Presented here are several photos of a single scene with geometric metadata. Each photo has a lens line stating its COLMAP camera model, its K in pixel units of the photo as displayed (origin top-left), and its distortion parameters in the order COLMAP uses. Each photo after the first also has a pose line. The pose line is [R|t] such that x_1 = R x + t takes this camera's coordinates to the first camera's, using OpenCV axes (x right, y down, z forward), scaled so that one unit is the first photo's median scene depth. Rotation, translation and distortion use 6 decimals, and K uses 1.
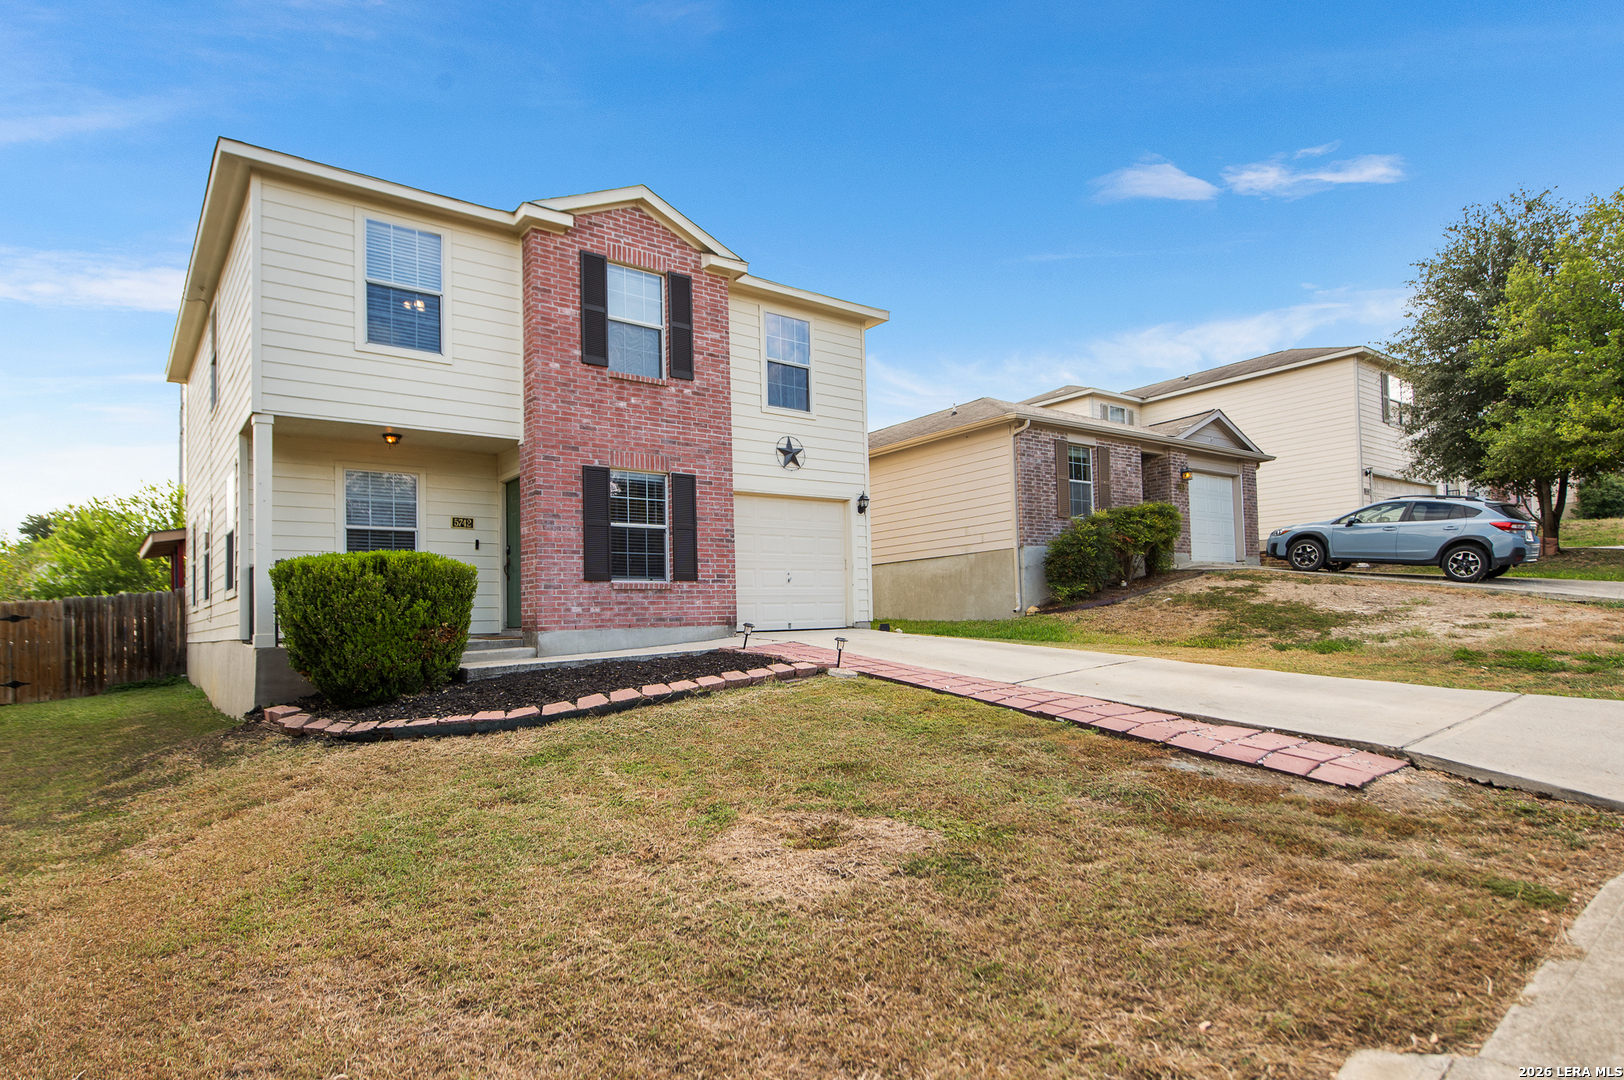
lens RADIAL K [[861.6, 0, 812.7], [0, 861.6, 543.6], [0, 0, 1]] dist [-0.003227, -0.001220]
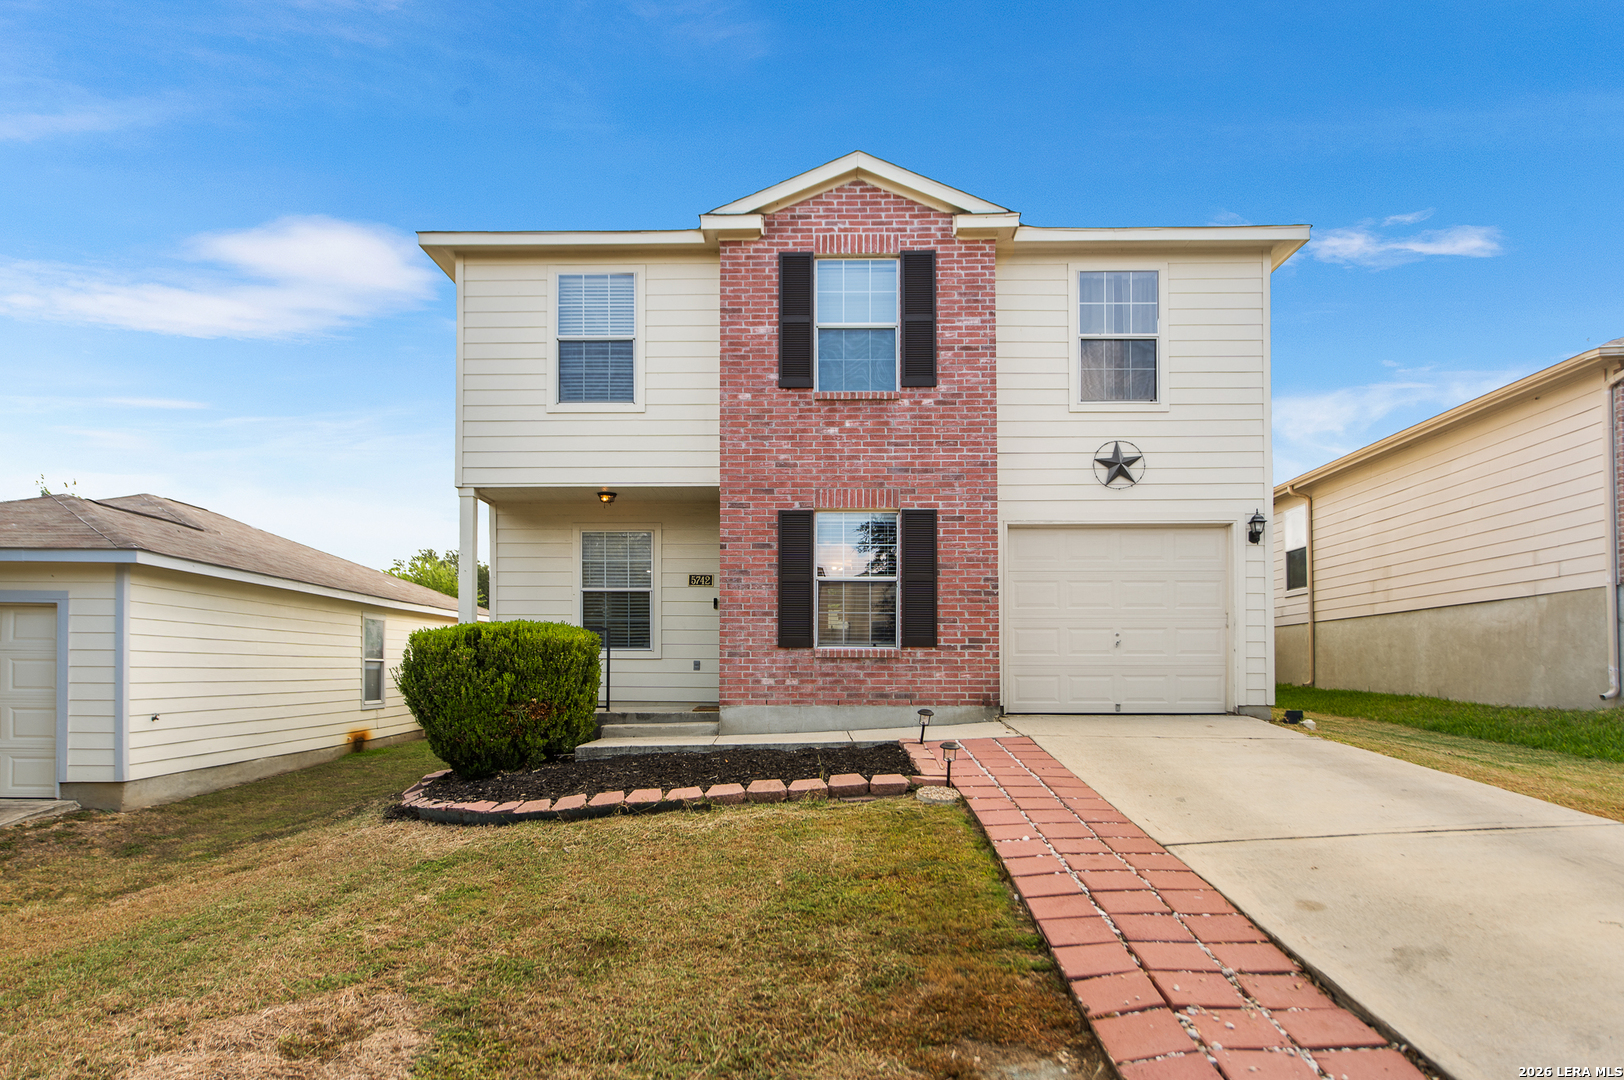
lens RADIAL K [[1007.7, 0, 816.1], [0, 1007.7, 604.7], [0, 0, 1]] dist [-0.003832, 0.001168]
pose [[0.784062, -0.007505, -0.620637, 0.356872], [0.028108, 0.999330, 0.023425, -0.019625], [0.620045, -0.035811, 0.783748, 0.235314]]
